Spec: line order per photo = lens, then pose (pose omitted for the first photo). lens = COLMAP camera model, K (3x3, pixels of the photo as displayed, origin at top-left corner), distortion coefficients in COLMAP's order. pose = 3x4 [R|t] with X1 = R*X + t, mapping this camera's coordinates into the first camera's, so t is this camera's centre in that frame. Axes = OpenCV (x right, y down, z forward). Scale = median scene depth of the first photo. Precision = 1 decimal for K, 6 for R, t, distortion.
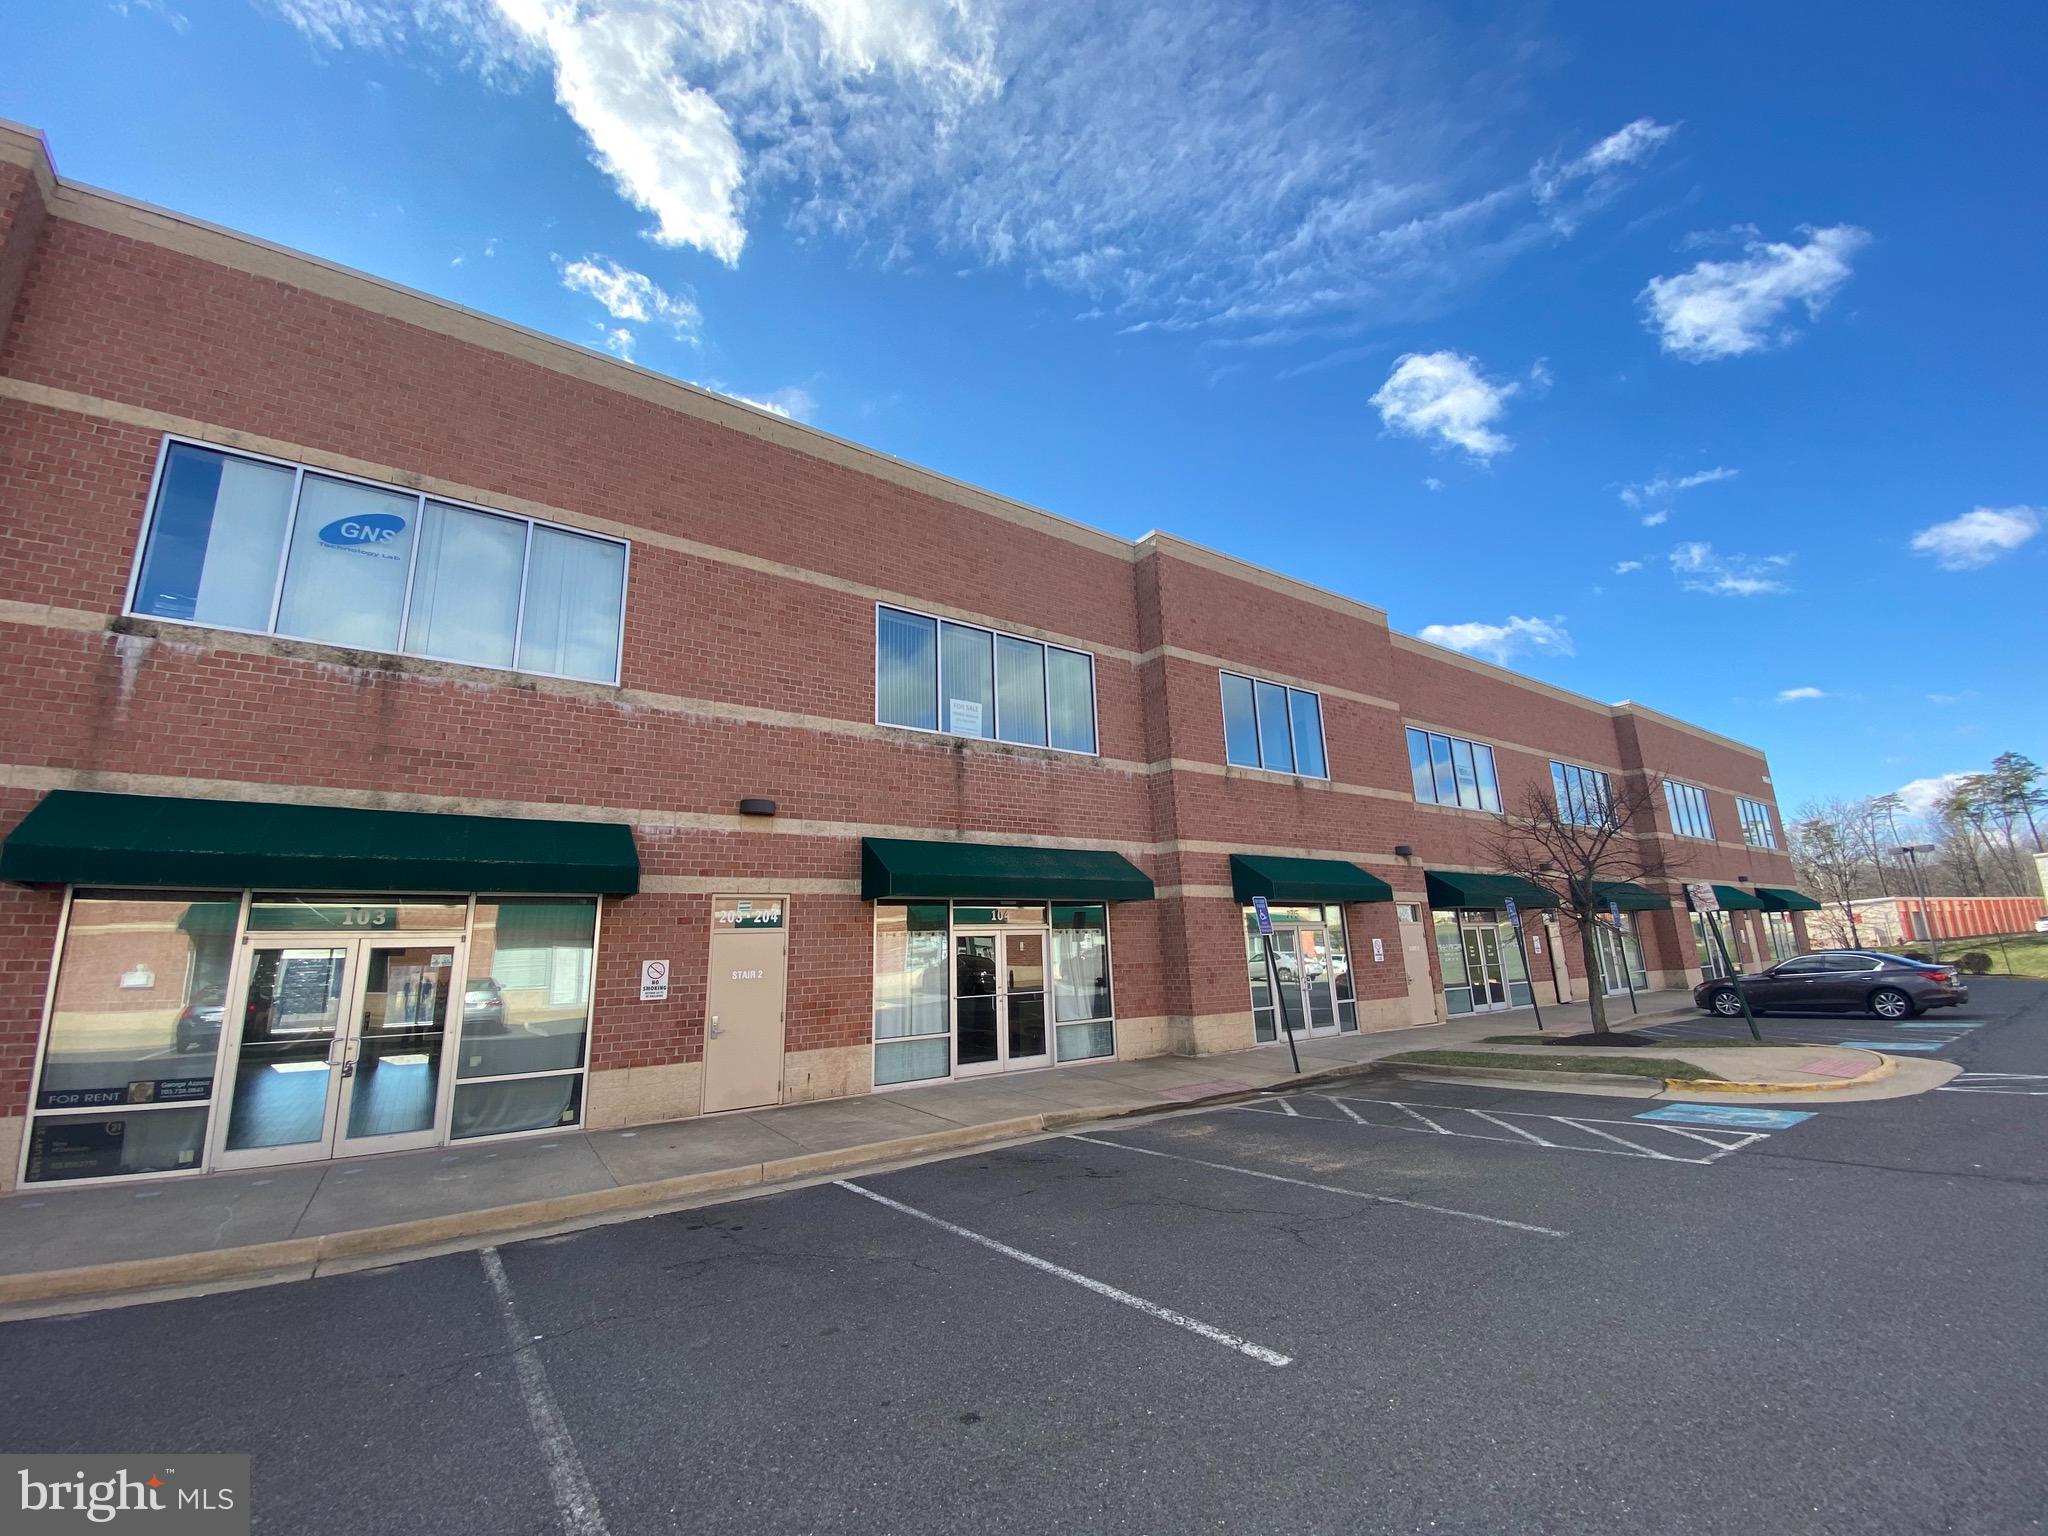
lens RADIAL K [[826.3, 0, 1024.0], [0, 826.3, 768.0], [0, 0, 1]] dist [0.028259, -0.024664]
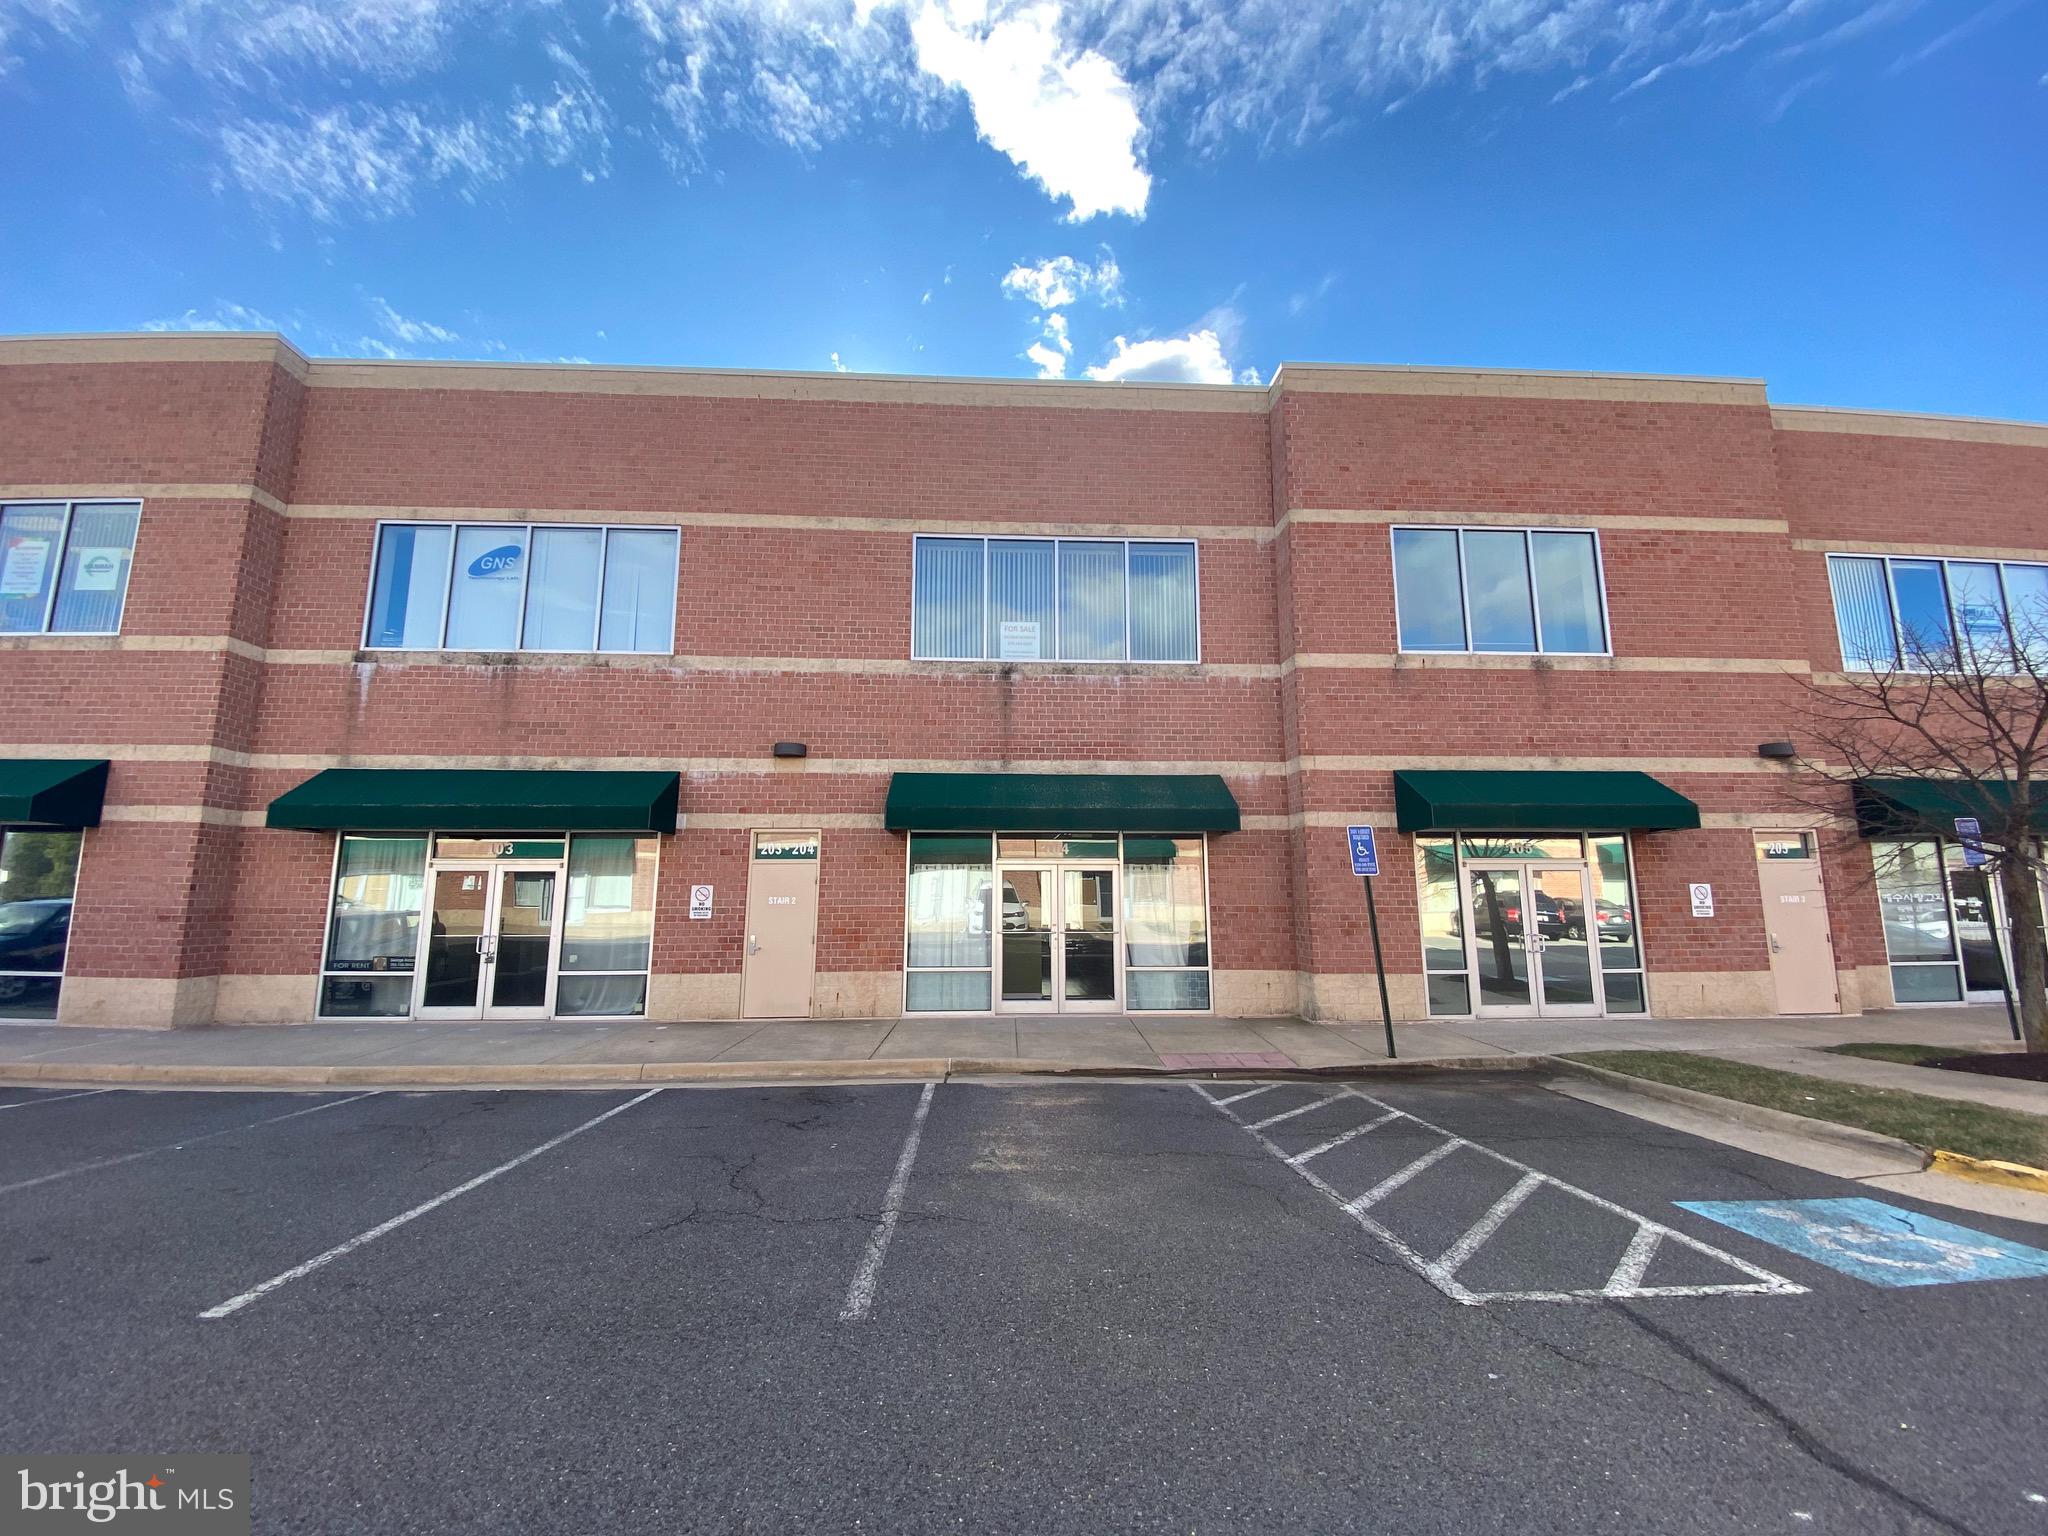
lens RADIAL K [[819.5, 0, 1008.1], [0, 819.5, 773.7], [0, 0, 1]] dist [0.040913, -0.038406]
pose [[0.843297, -0.046686, -0.535417, 0.485233], [0.091896, 0.994075, 0.058060, 0.041211], [0.529534, -0.098165, 0.842590, 0.233381]]
